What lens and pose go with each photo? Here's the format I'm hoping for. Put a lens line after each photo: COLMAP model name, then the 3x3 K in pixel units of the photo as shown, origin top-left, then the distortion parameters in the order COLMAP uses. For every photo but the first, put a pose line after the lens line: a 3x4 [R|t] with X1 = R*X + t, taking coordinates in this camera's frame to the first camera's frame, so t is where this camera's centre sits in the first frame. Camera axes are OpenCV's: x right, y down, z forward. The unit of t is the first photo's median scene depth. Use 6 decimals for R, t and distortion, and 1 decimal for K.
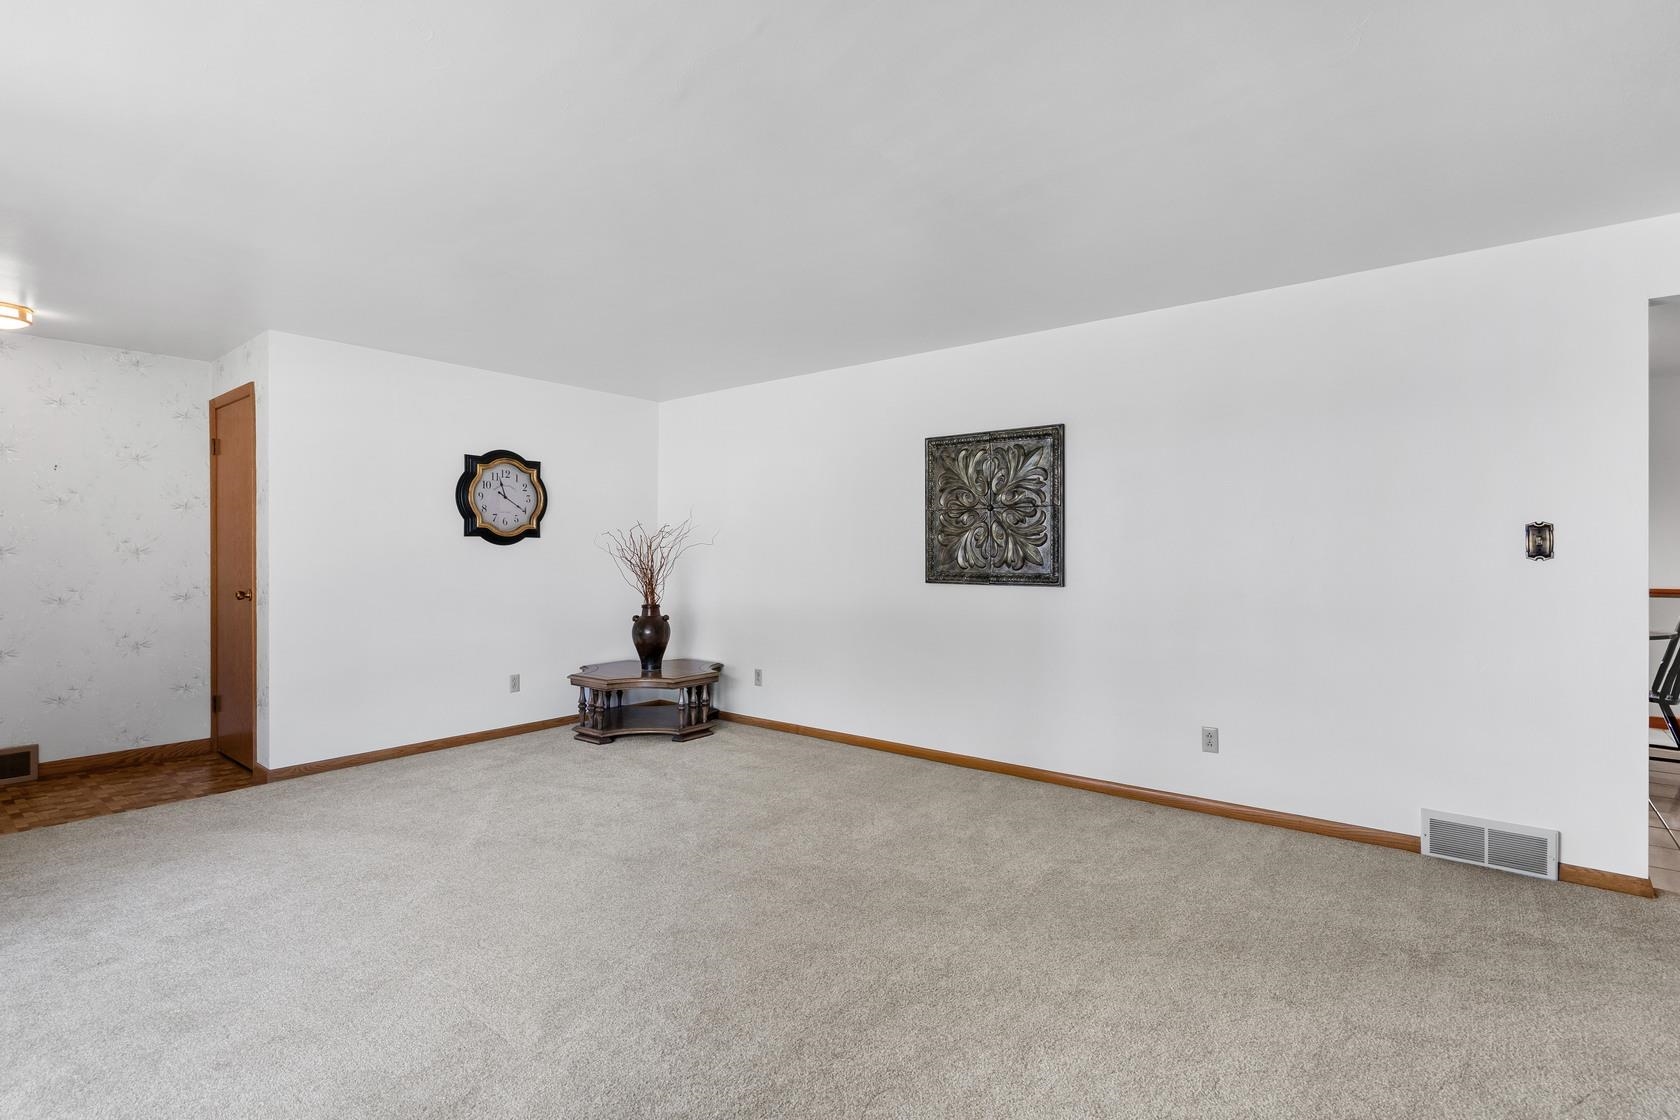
lens RADIAL K [[763.0, 0, 848.4], [0, 763.0, 558.8], [0, 0, 1]] dist [-0.002646, -0.000049]
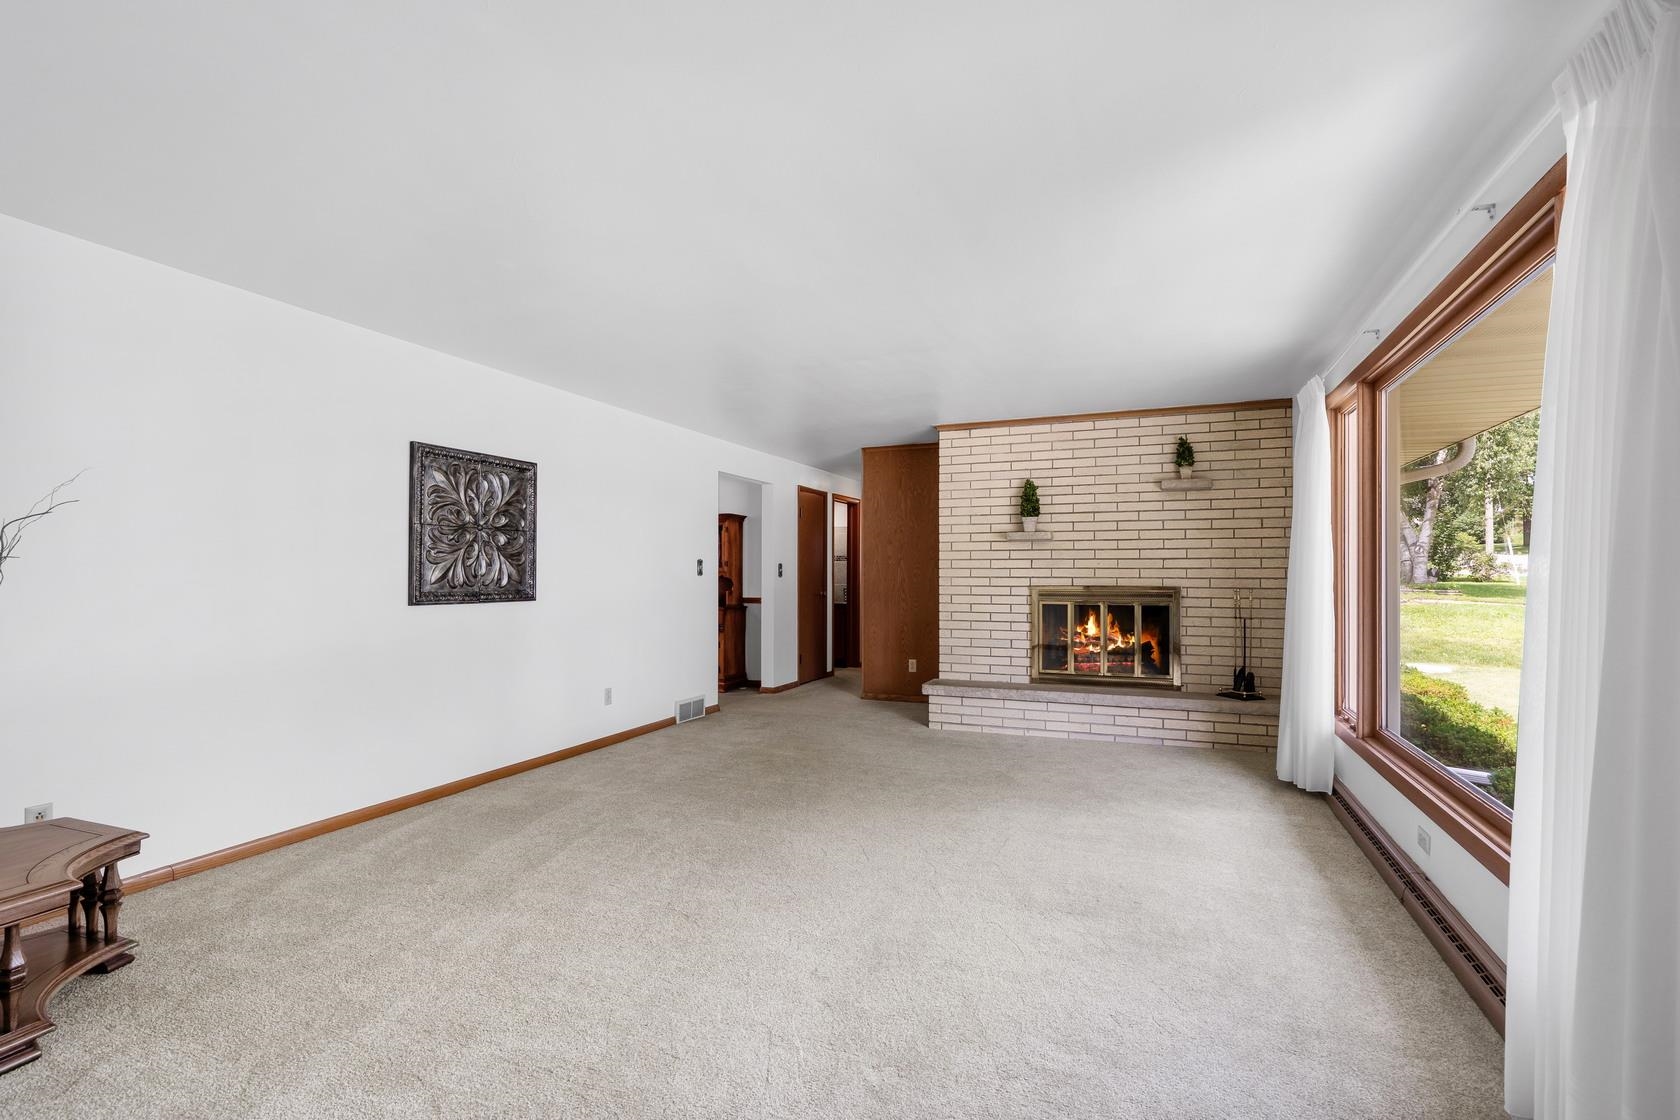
lens RADIAL K [[763.0, 0, 848.4], [0, 763.0, 558.8], [0, 0, 1]] dist [-0.002646, -0.000049]
pose [[-0.261963, 0.009931, 0.965027, -0.993555], [-0.007634, 0.999894, -0.012362, -0.017374], [-0.965048, -0.010605, -0.261860, 0.840633]]
